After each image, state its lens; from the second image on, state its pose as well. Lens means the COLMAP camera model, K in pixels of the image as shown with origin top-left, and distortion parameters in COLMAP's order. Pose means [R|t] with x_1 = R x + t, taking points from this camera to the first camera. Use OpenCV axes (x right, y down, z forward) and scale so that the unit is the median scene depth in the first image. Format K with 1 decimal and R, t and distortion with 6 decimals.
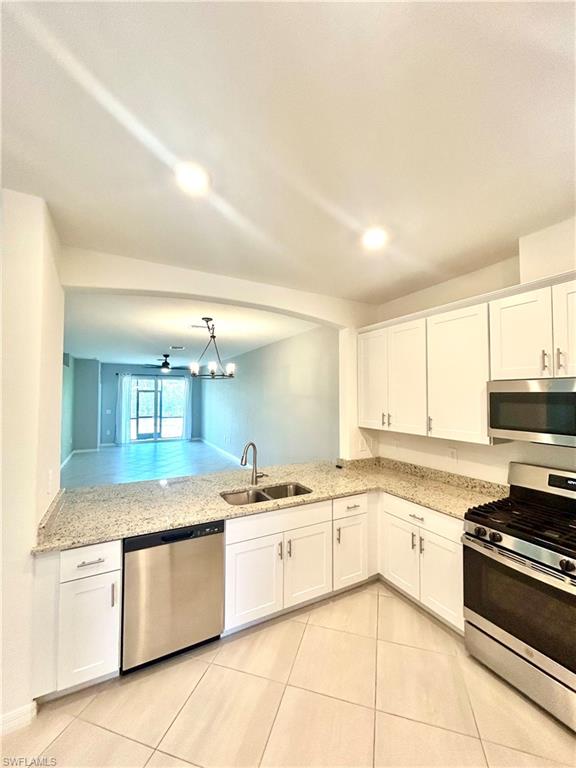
lens RADIAL K [[312.3, 0, 288.0], [0, 312.3, 384.0], [0, 0, 1]] dist [-0.000111, 0.000009]
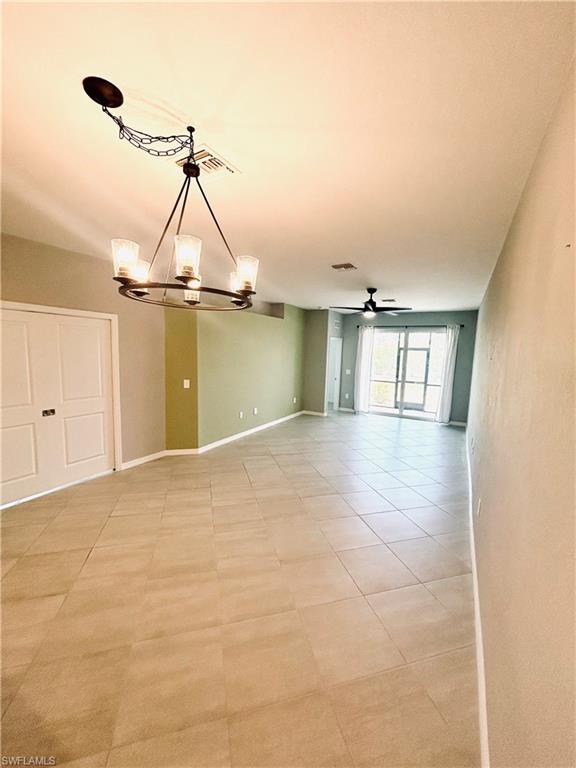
lens RADIAL K [[312.3, 0, 288.0], [0, 312.3, 384.0], [0, 0, 1]] dist [-0.000111, 0.000009]
pose [[0.531806, 0.110820, -0.839584, 0.057710], [-0.001282, 0.991505, 0.130061, 0.011276], [0.846865, -0.068091, 0.527430, 0.409235]]
